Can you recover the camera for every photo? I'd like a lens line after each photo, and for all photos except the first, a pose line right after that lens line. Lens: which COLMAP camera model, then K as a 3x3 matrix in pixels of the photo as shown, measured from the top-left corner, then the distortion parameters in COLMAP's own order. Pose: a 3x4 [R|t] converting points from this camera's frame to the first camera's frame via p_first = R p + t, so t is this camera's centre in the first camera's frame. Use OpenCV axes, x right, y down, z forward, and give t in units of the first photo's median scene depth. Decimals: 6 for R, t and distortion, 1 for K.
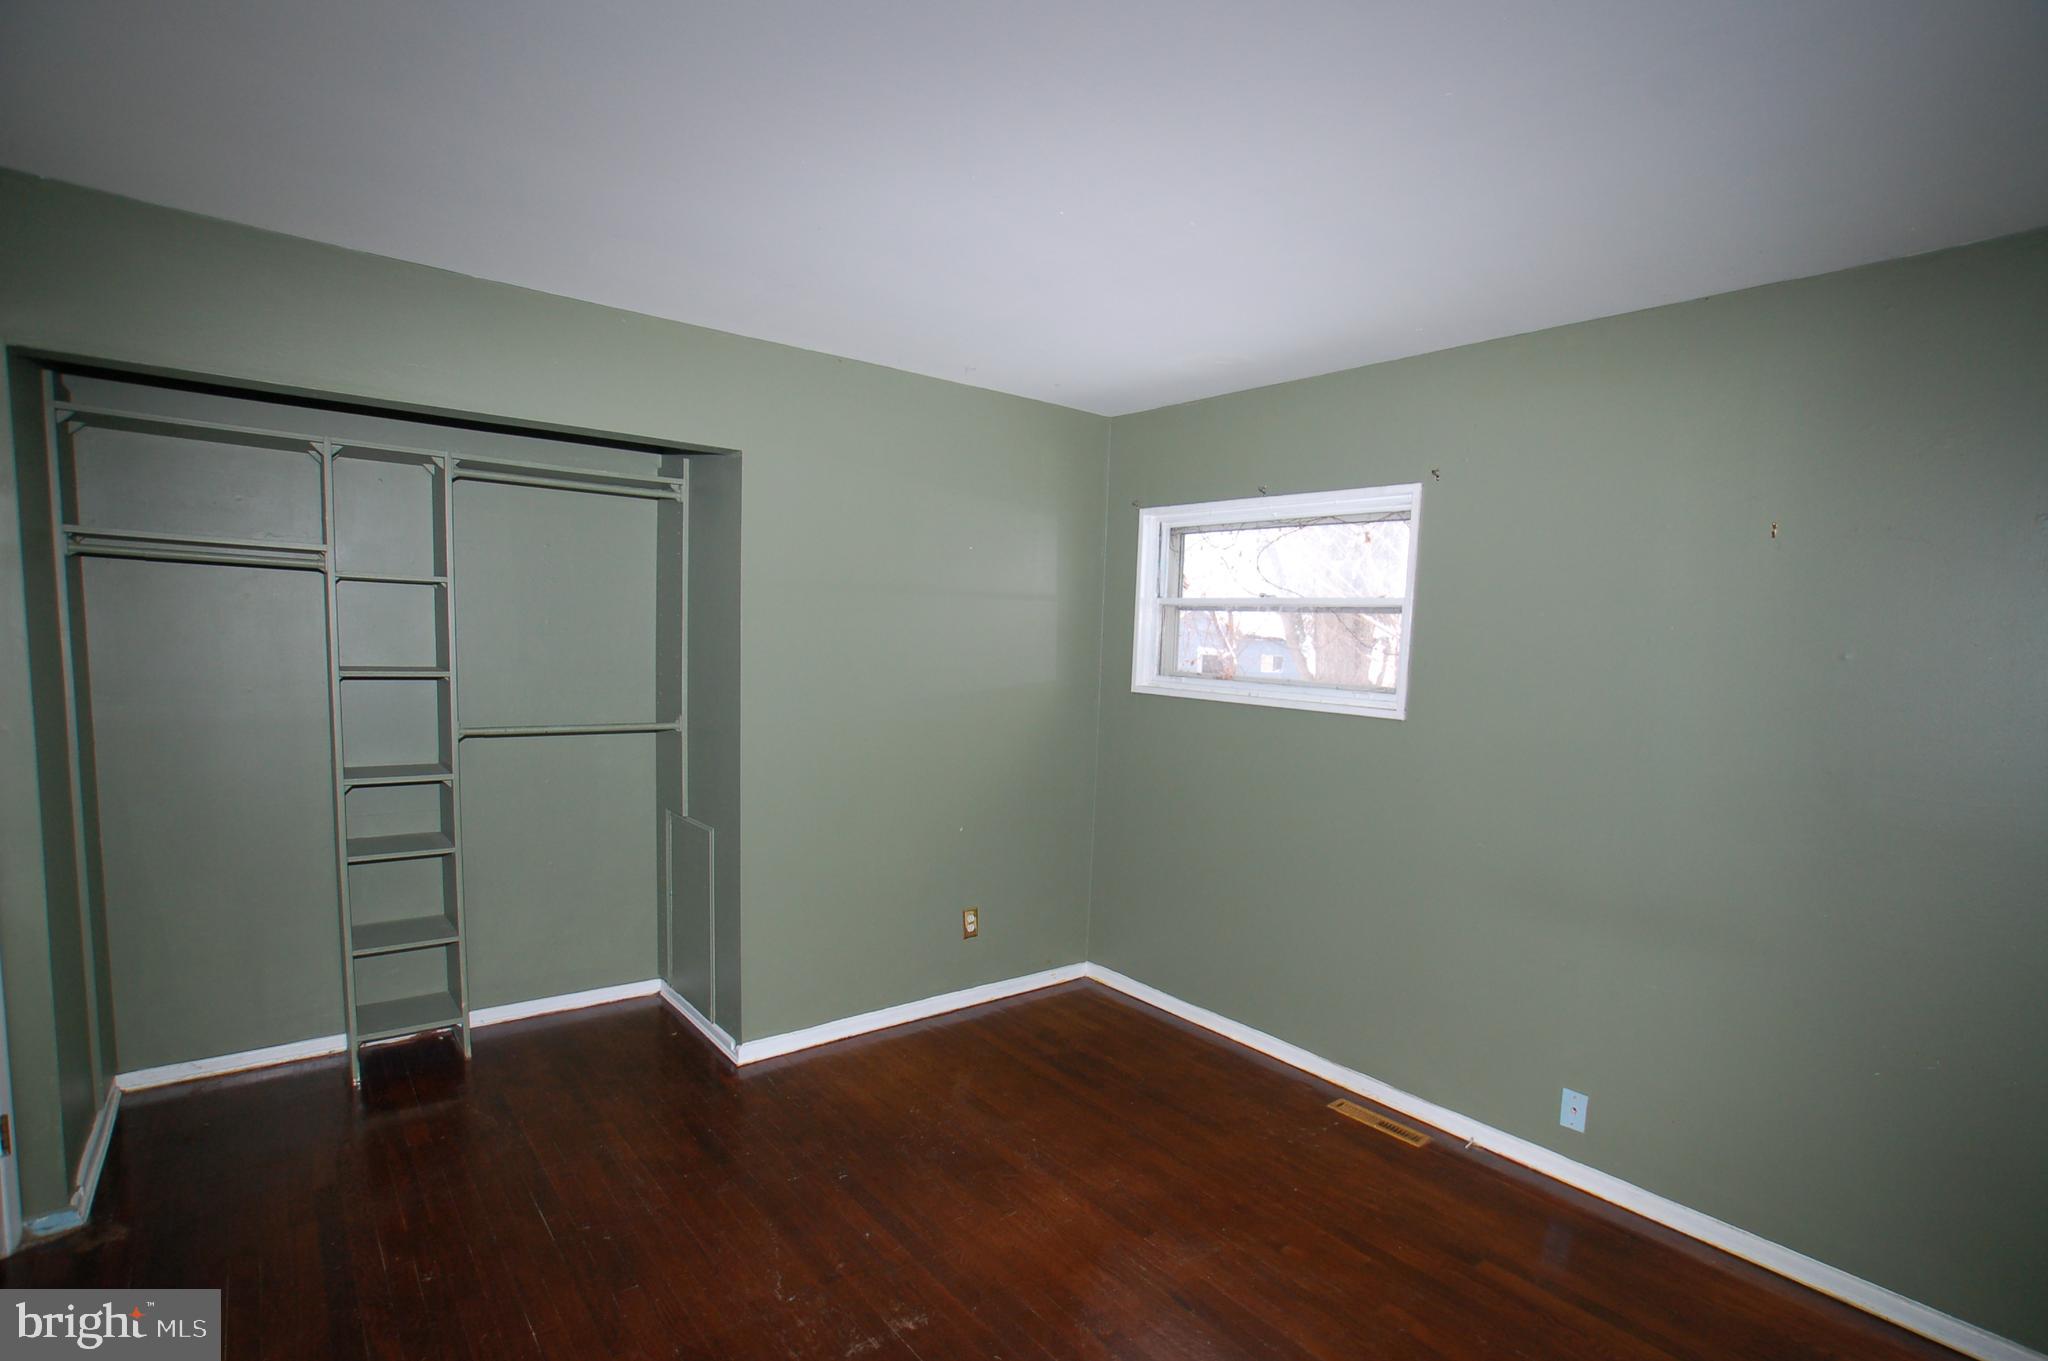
lens RADIAL K [[977.5, 0, 1032.0], [0, 977.5, 747.2], [0, 0, 1]] dist [-0.084810, 0.039899]
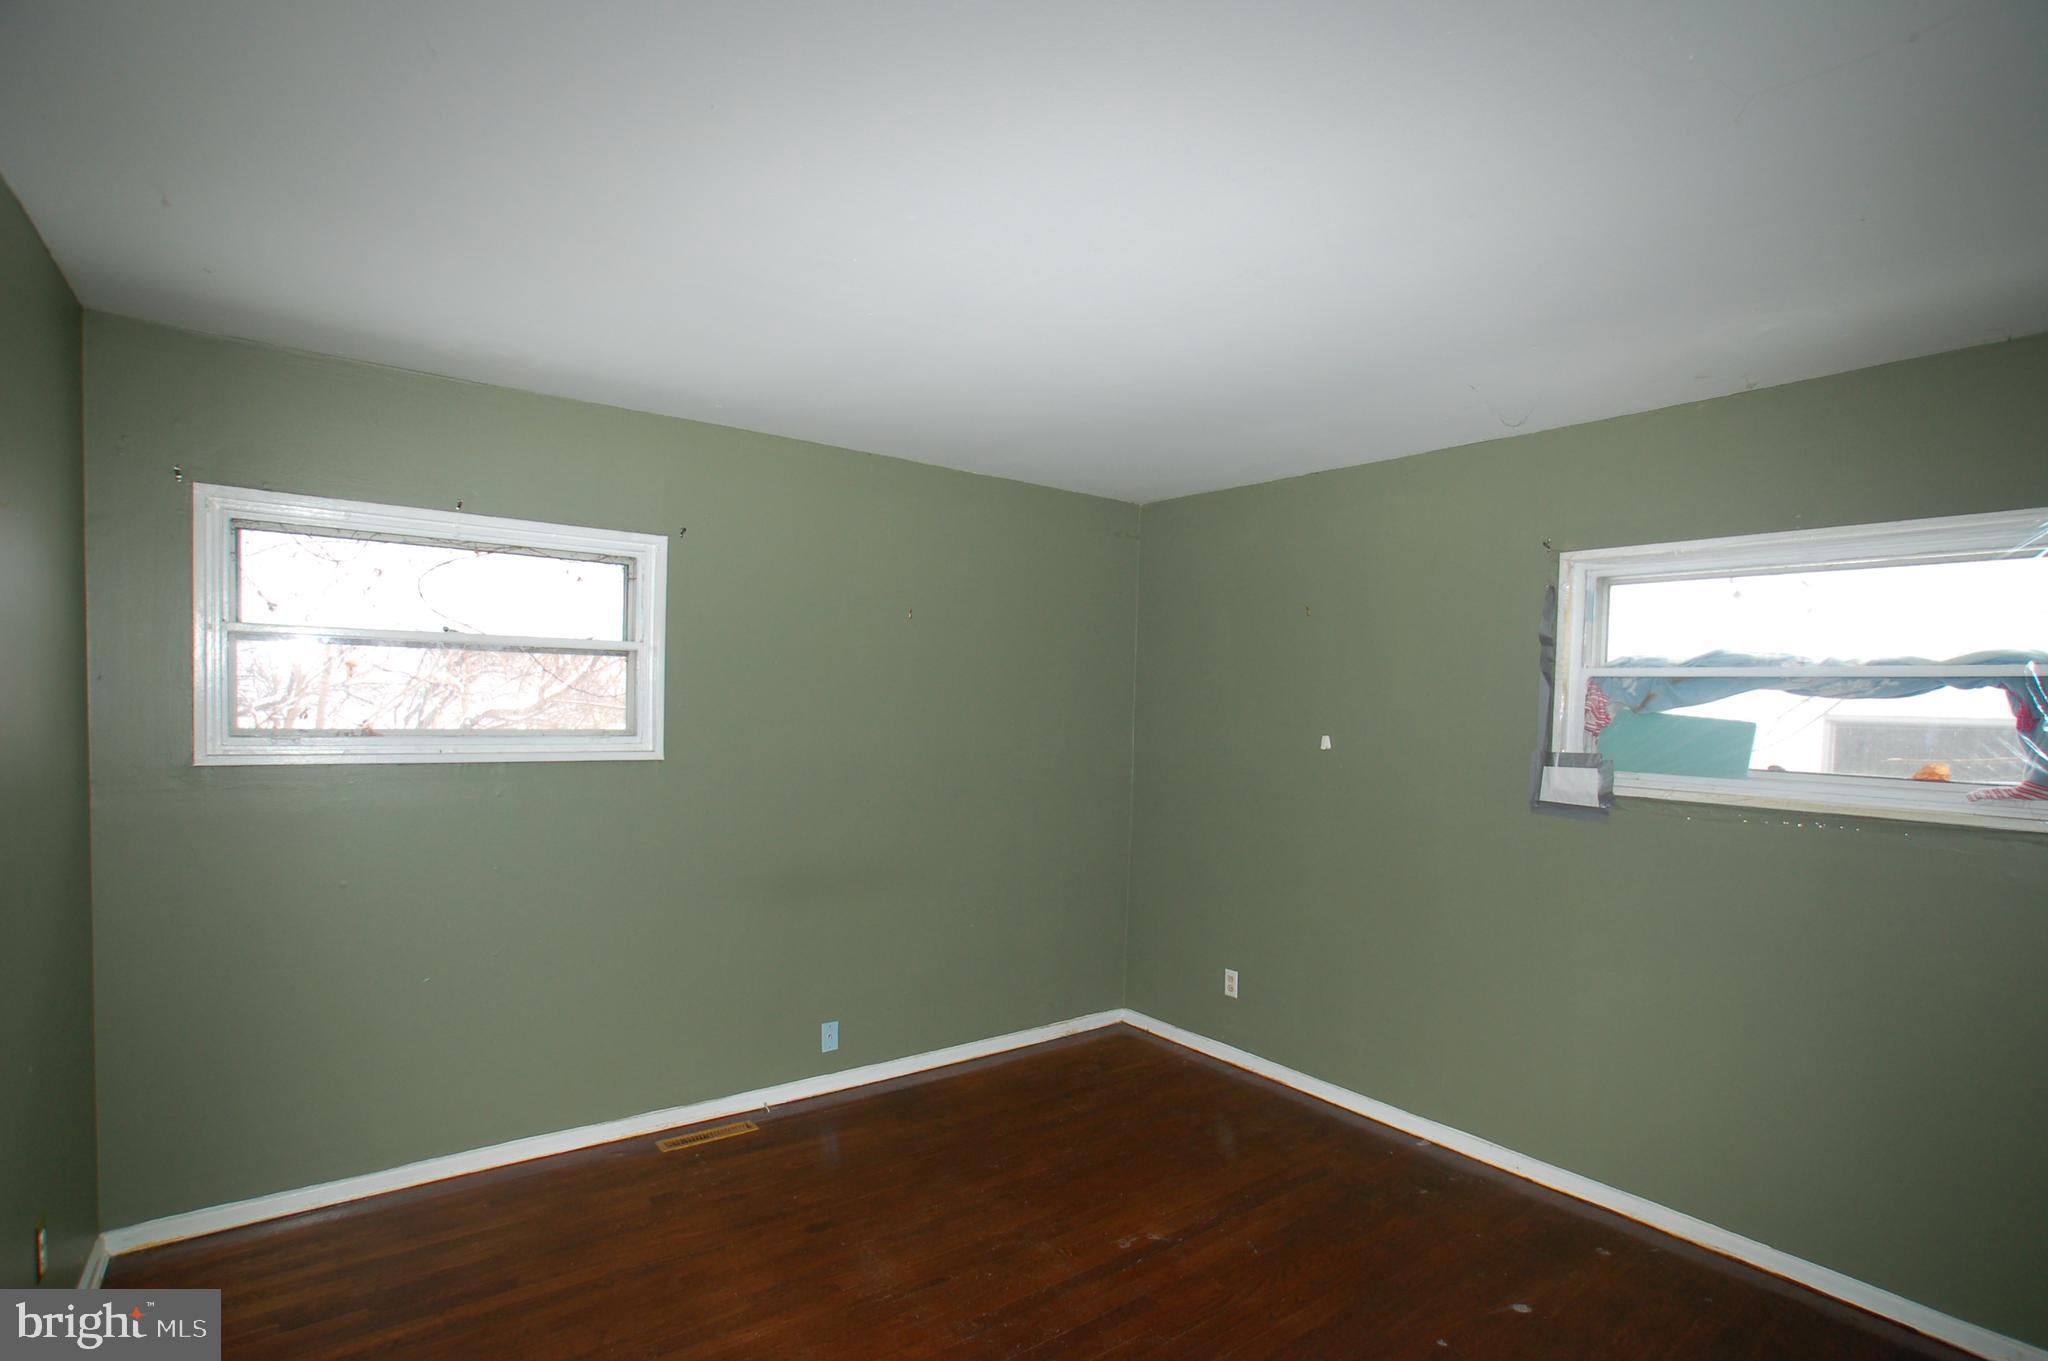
lens RADIAL K [[977.5, 0, 1032.0], [0, 977.5, 747.2], [0, 0, 1]] dist [-0.084810, 0.039899]
pose [[0.025094, -0.090212, 0.995606, -0.543362], [0.084689, 0.992532, 0.087799, -0.084131], [-0.996091, 0.082114, 0.032547, 0.475573]]
